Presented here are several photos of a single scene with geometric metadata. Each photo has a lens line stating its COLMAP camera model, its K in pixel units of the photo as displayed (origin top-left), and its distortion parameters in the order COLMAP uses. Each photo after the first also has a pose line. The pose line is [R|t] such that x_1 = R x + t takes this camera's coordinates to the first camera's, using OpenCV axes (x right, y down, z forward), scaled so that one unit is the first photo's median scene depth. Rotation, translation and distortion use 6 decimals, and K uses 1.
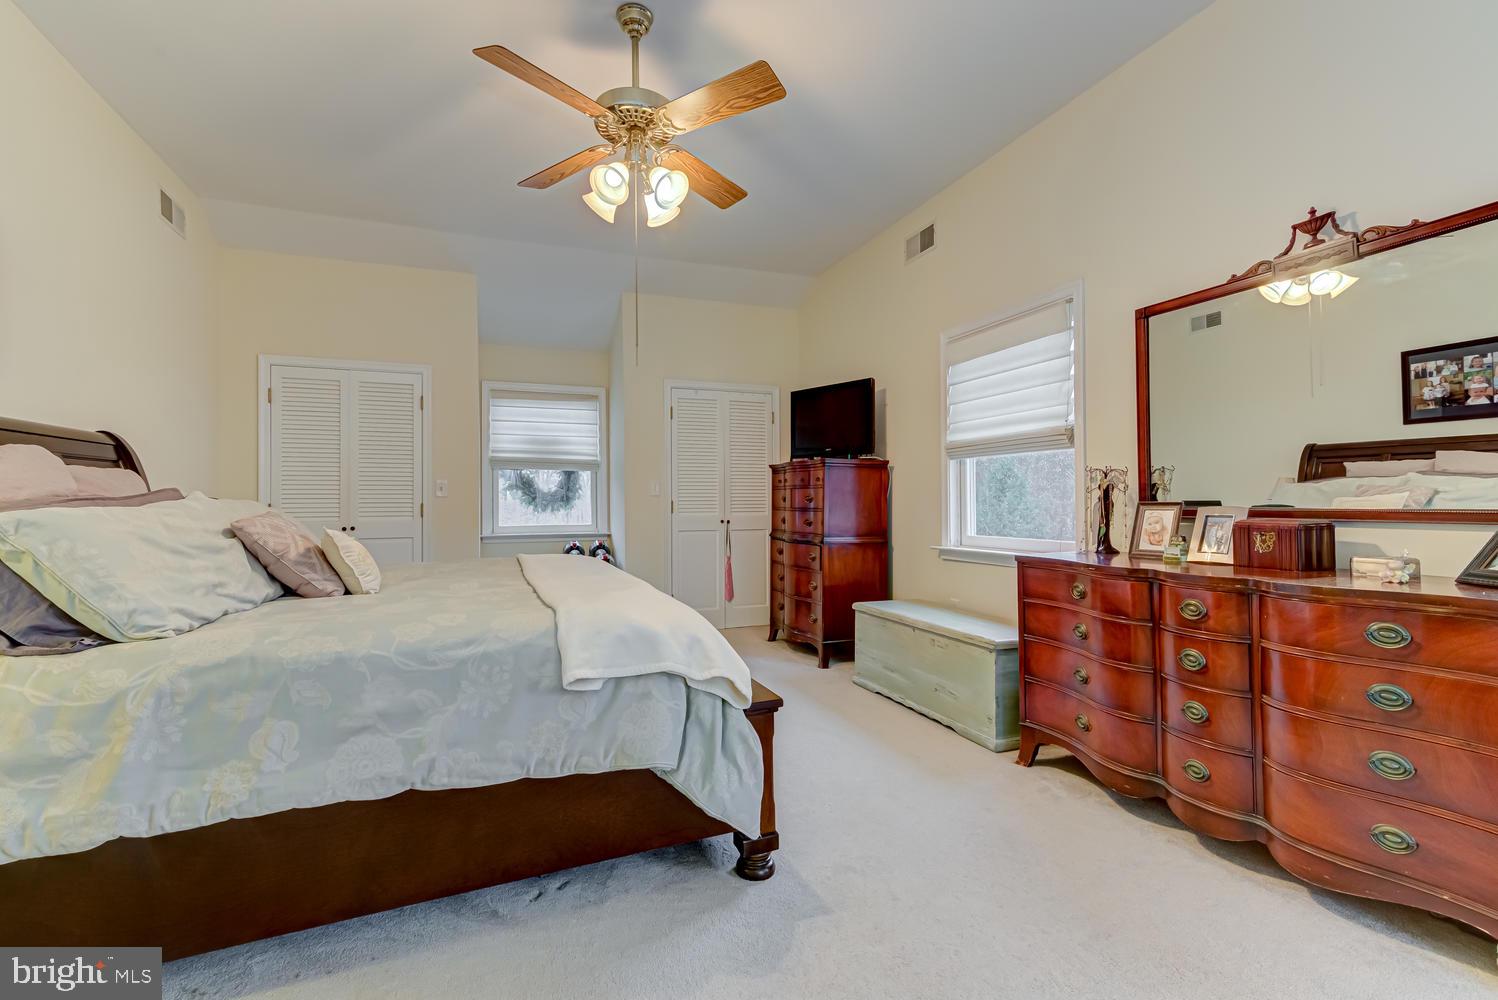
lens RADIAL K [[689.2, 0, 756.4], [0, 689.2, 494.5], [0, 0, 1]] dist [0.024135, -0.001641]
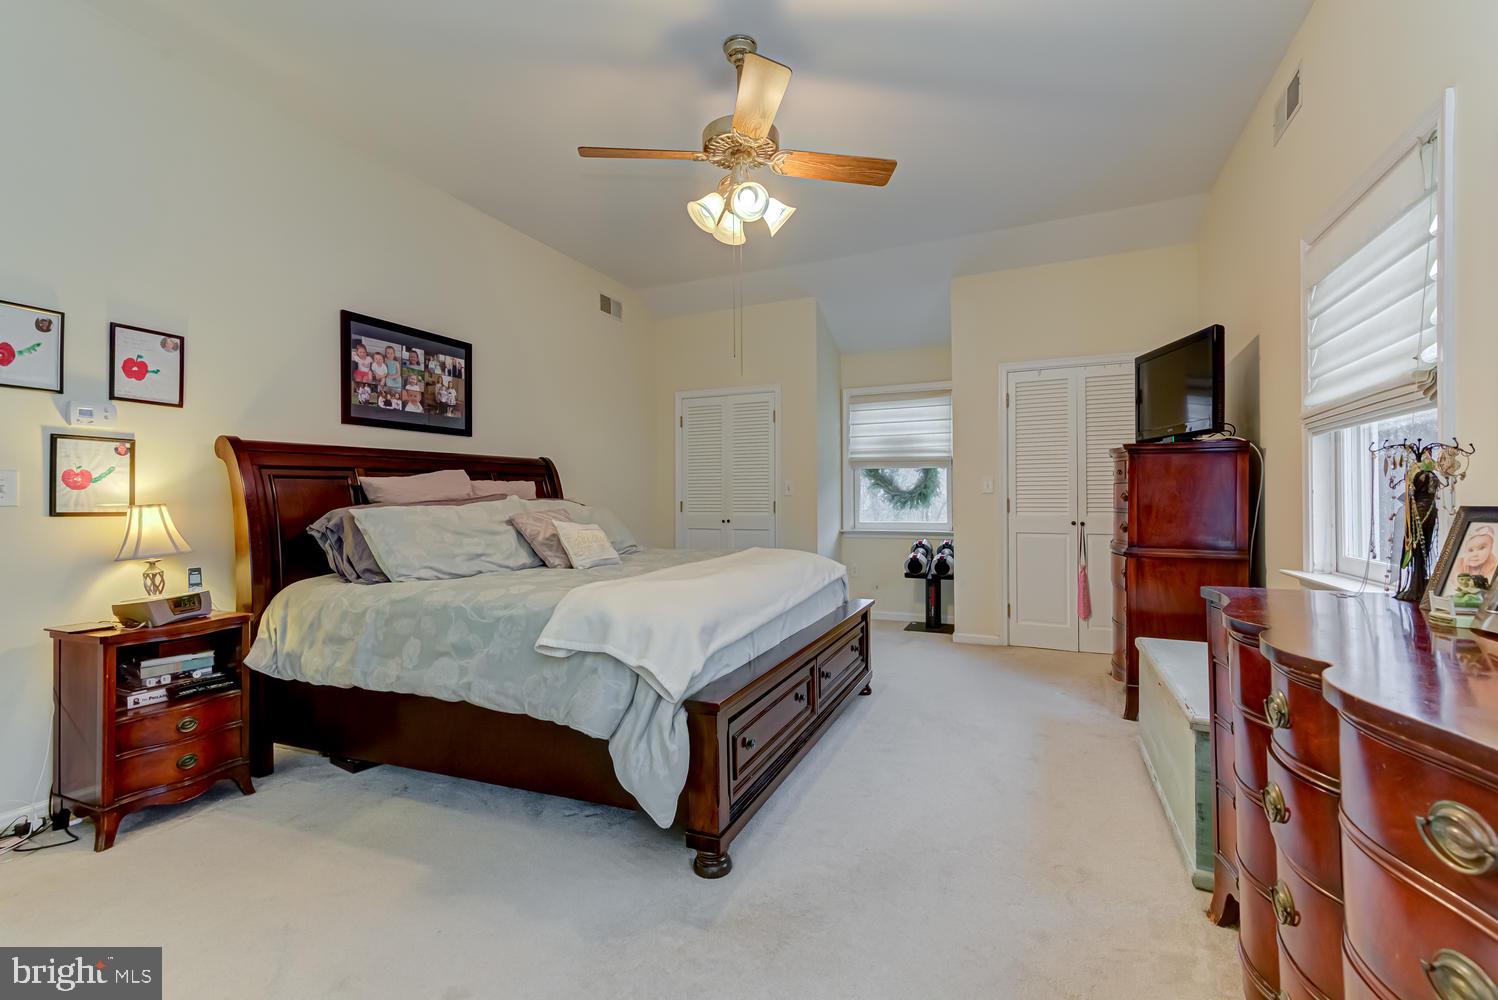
lens RADIAL K [[689.2, 0, 733.5], [0, 689.2, 495.2], [0, 0, 1]] dist [0.024135, -0.001641]
pose [[0.682813, -0.003612, -0.730584, 0.681494], [0.009794, 0.999943, 0.004210, -0.006549], [0.730527, -0.010030, 0.682810, 0.299942]]
